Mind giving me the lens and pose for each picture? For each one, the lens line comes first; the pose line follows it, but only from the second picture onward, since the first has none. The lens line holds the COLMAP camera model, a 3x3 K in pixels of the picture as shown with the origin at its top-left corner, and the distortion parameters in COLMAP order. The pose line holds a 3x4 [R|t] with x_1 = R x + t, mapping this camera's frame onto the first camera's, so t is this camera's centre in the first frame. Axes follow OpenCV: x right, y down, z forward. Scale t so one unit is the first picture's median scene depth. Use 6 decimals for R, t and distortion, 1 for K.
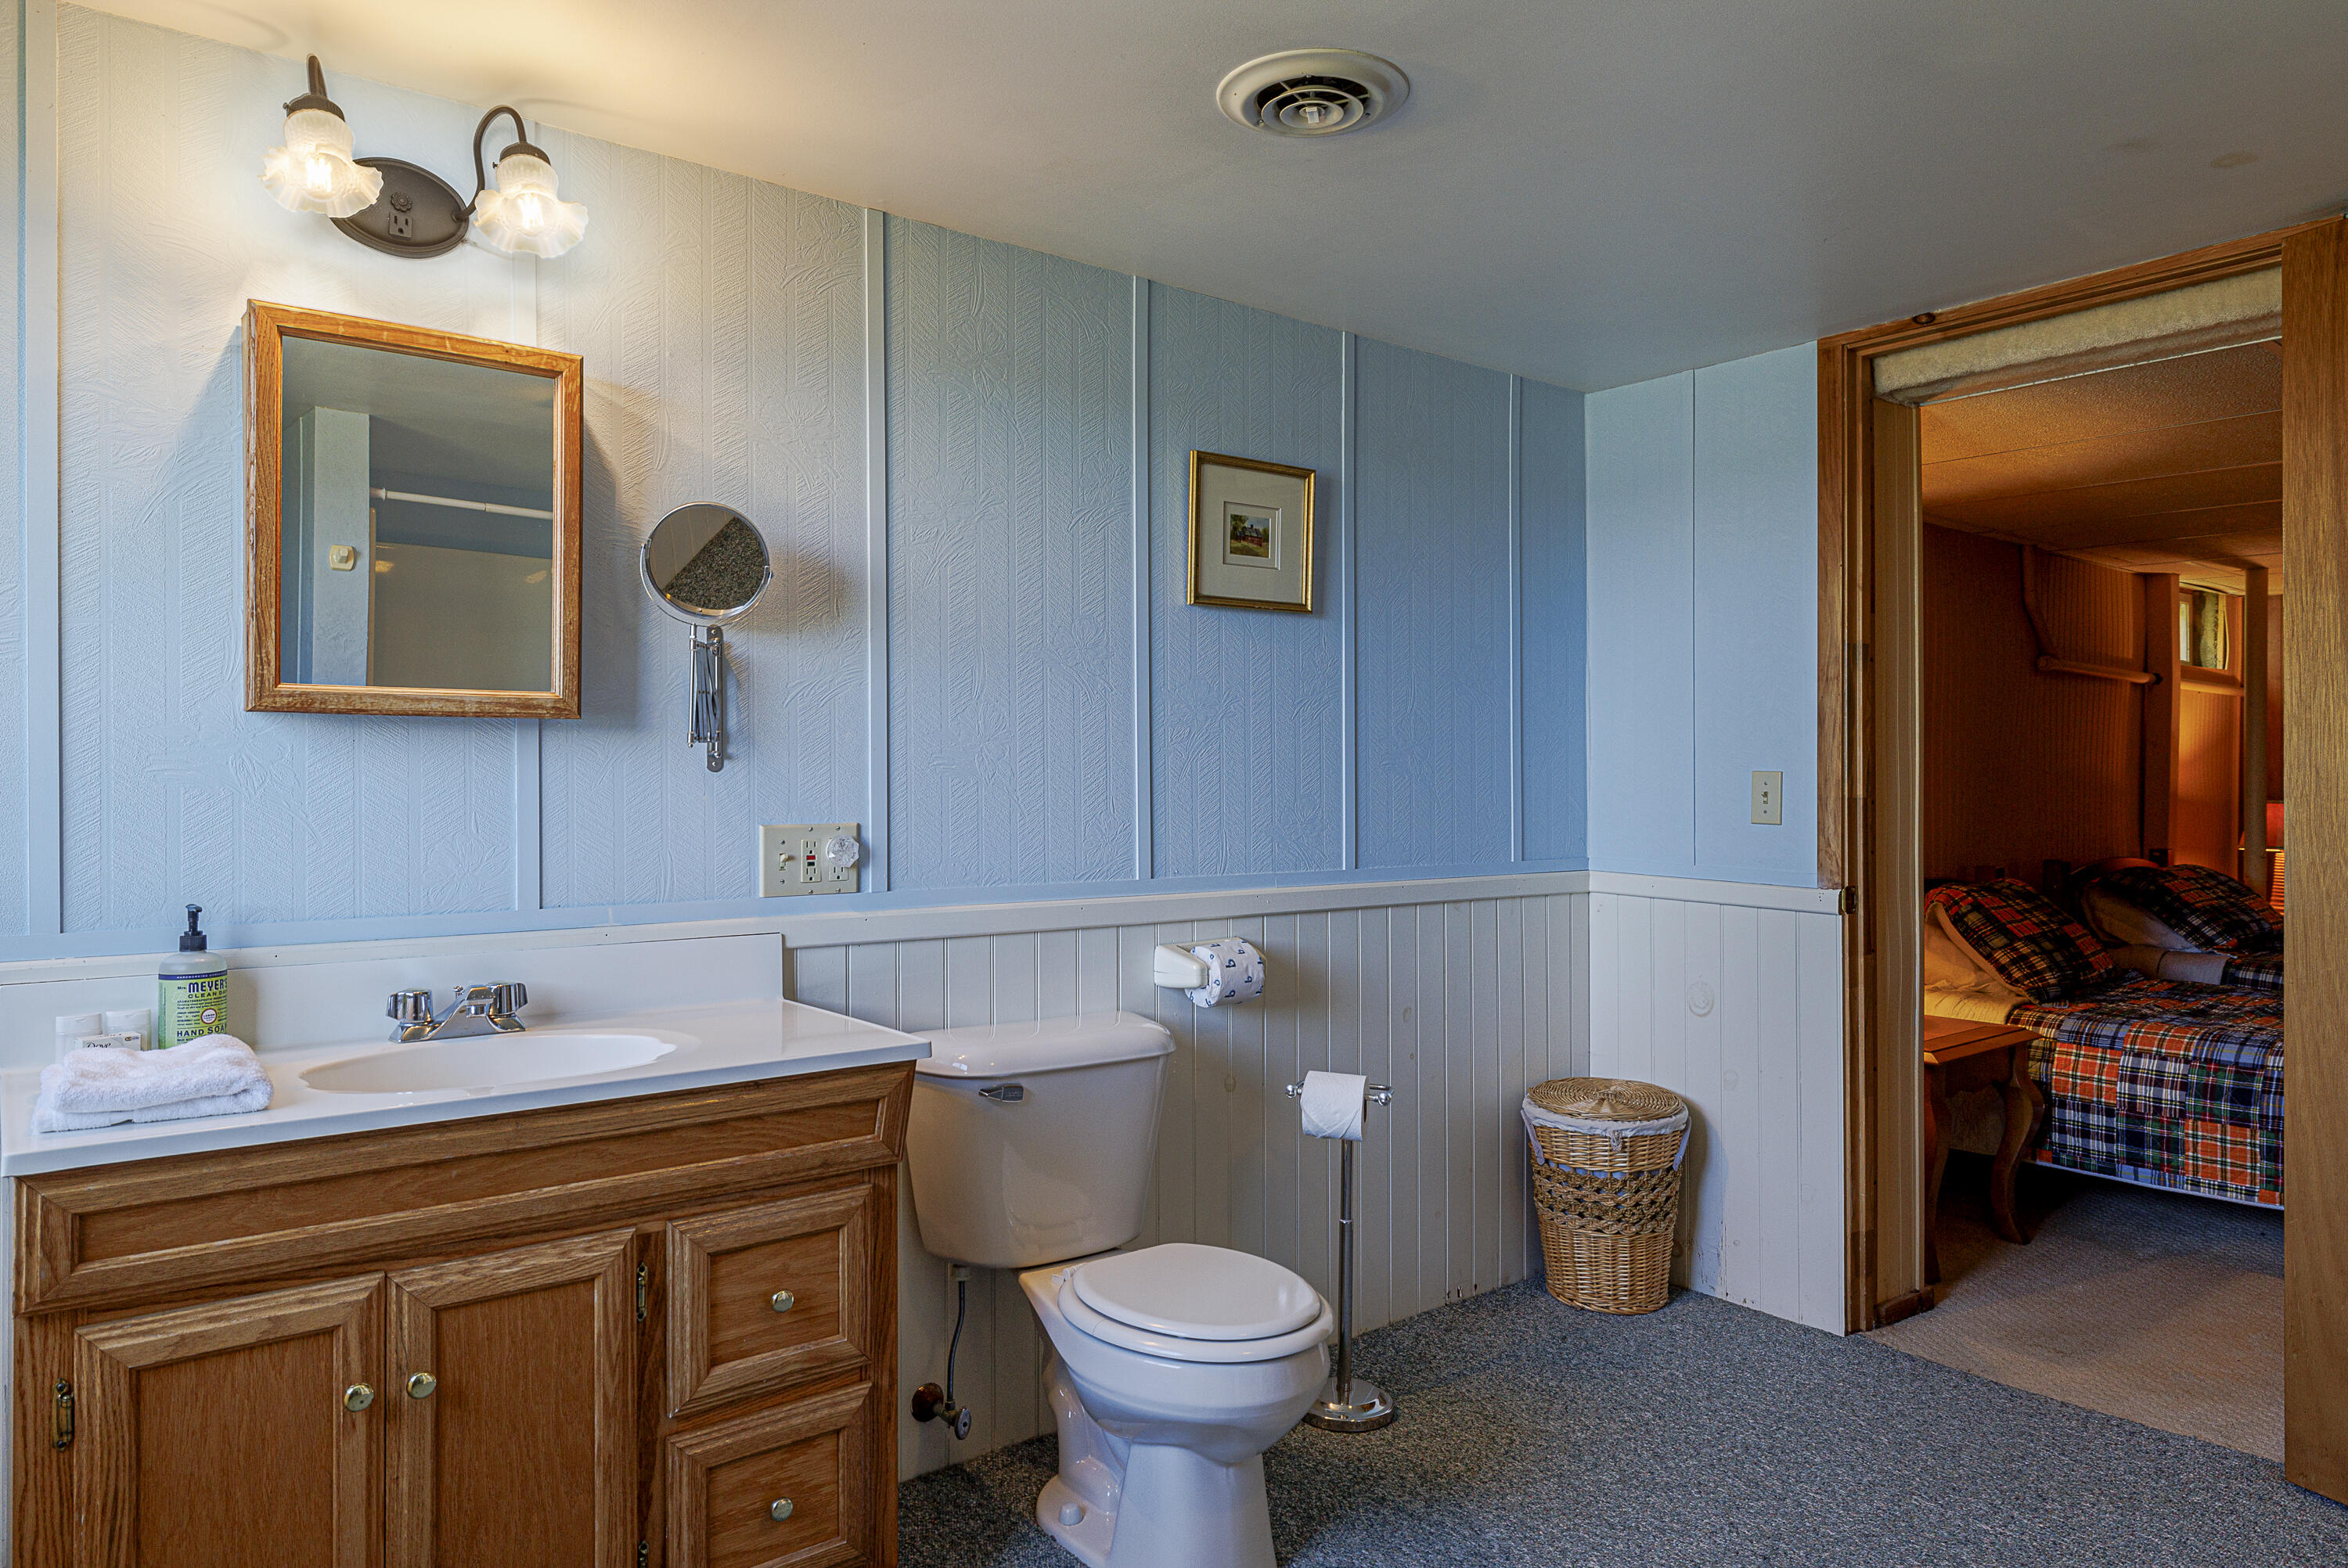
lens RADIAL K [[1499.0, 0, 1170.5], [0, 1499.0, 779.1], [0, 0, 1]] dist [0.004493, 0.001303]
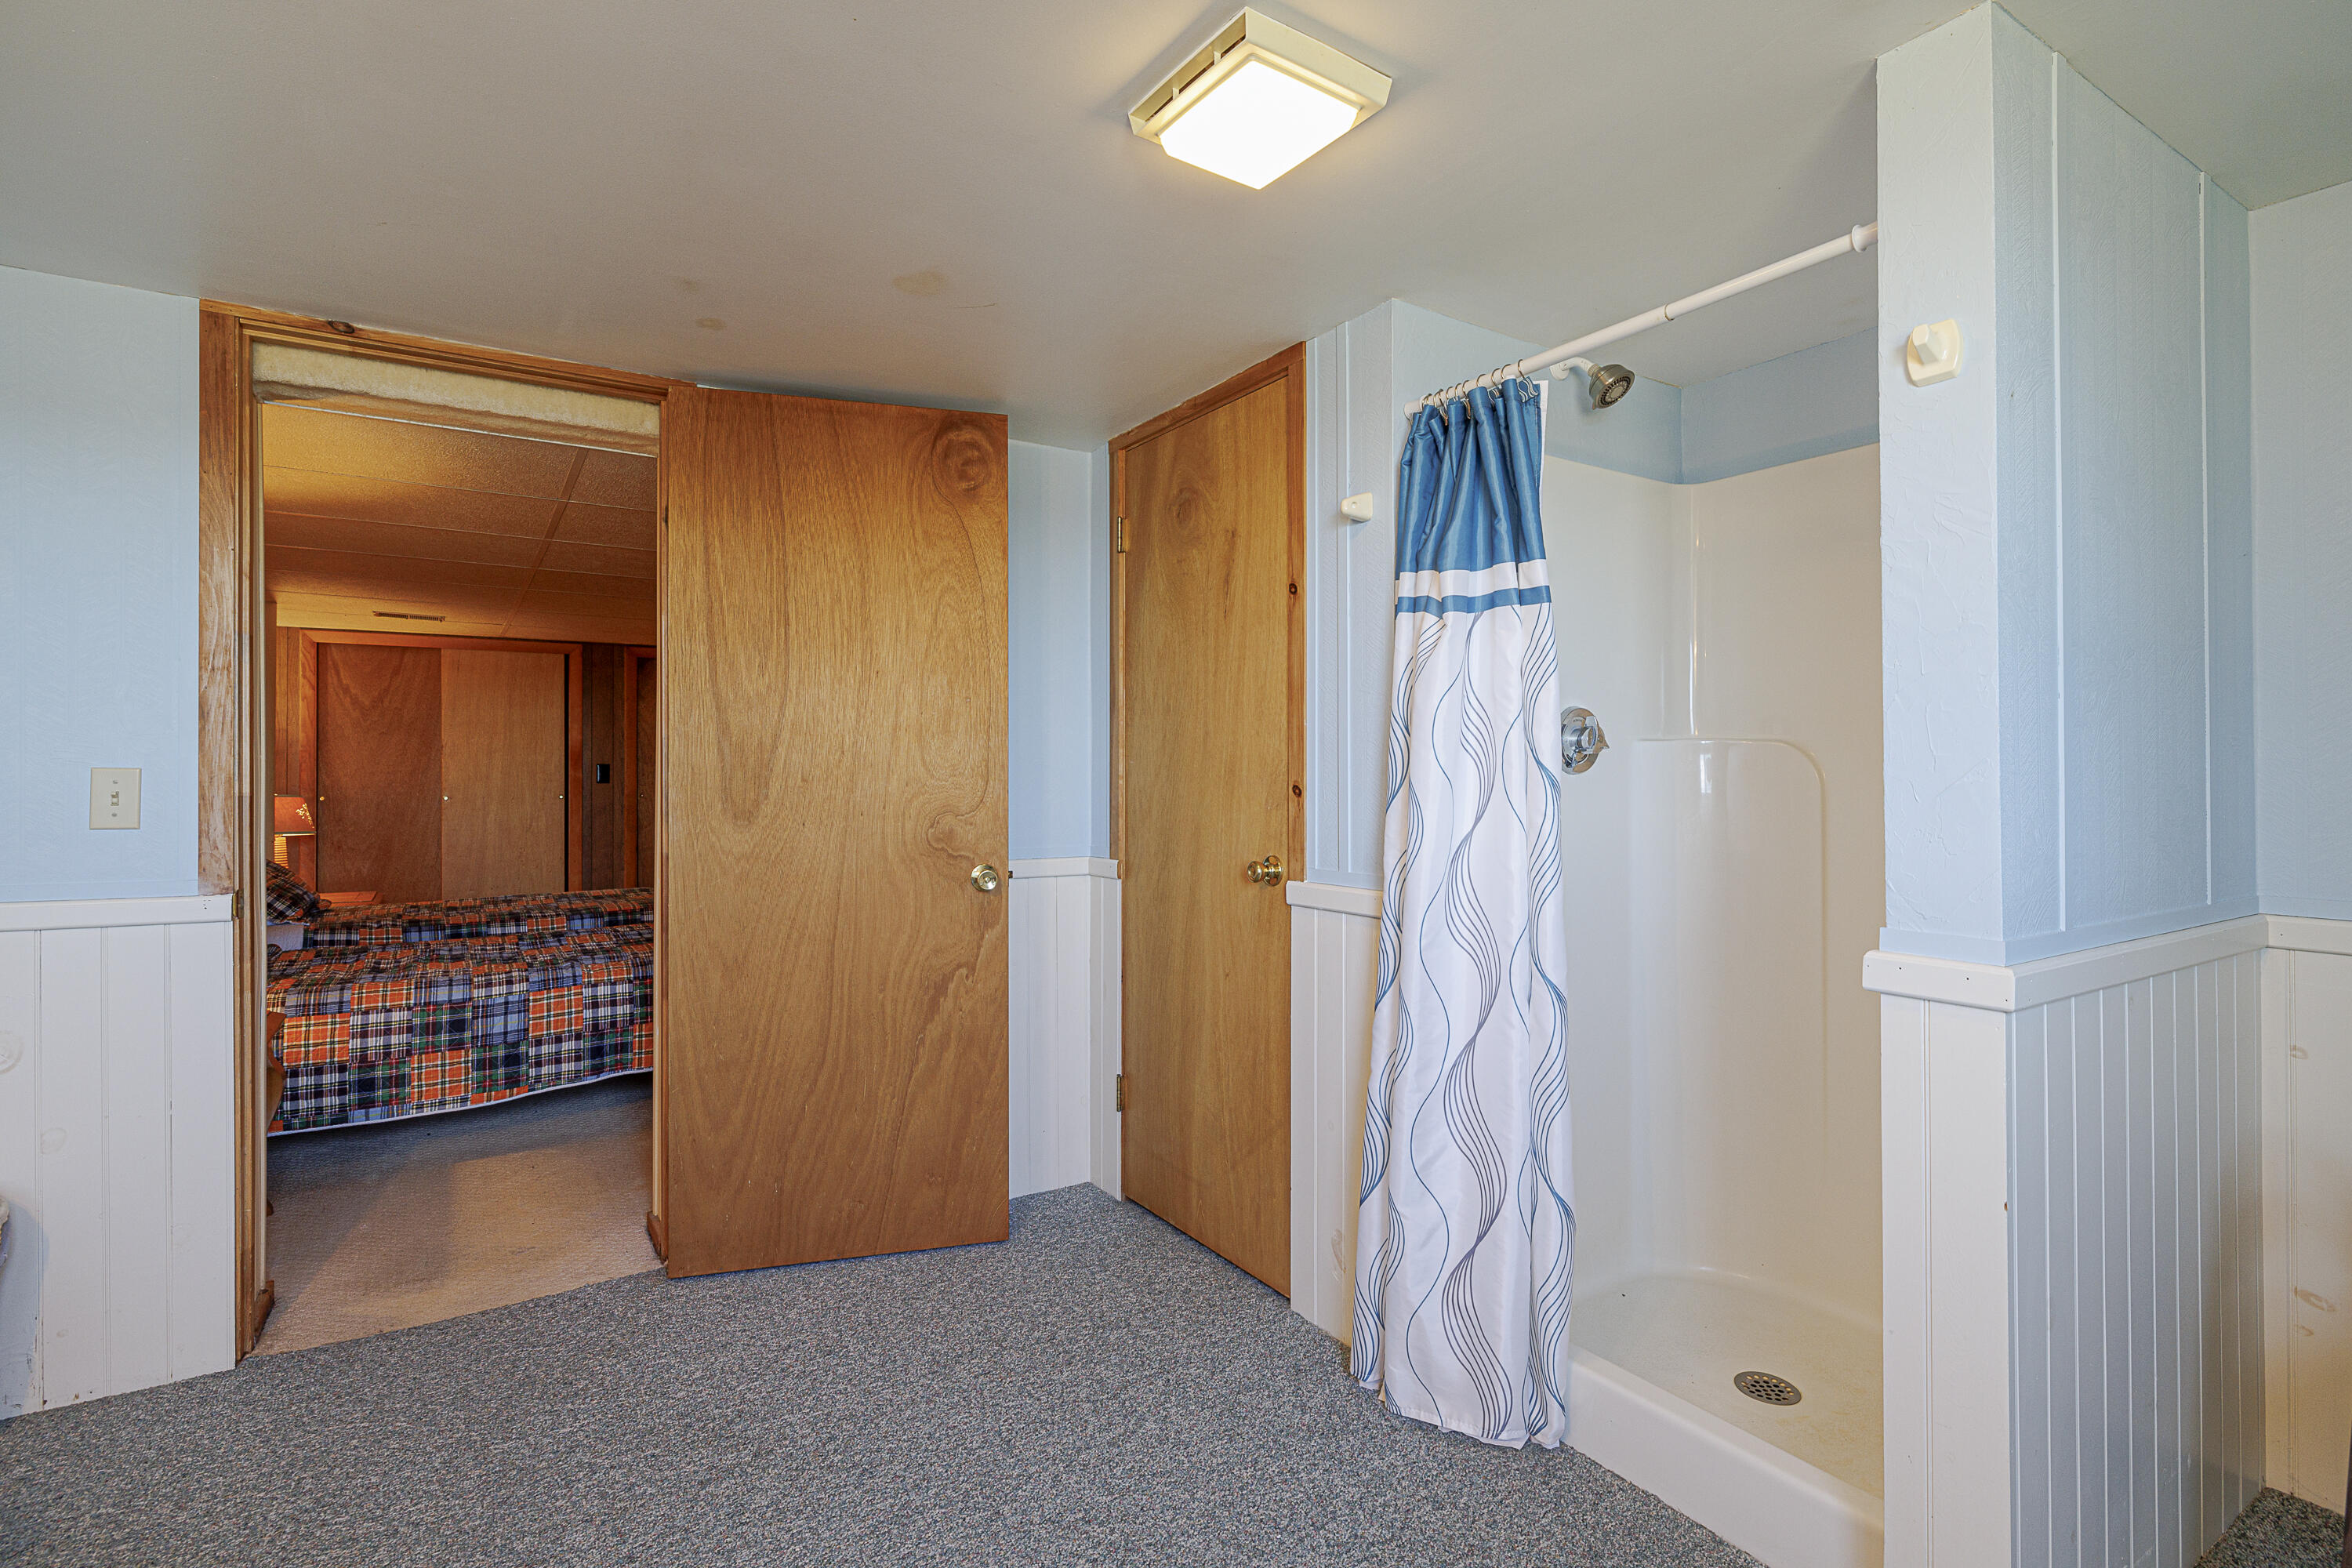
lens RADIAL K [[1137.8, 0, 1169.2], [0, 1137.8, 770.7], [0, 0, 1]] dist [-0.003251, 0.000623]
pose [[0.093183, 0.000740, 0.995649, -0.181745], [0.005597, 0.999984, -0.001267, 0.000541], [-0.995633, 0.005691, 0.093177, 0.305689]]
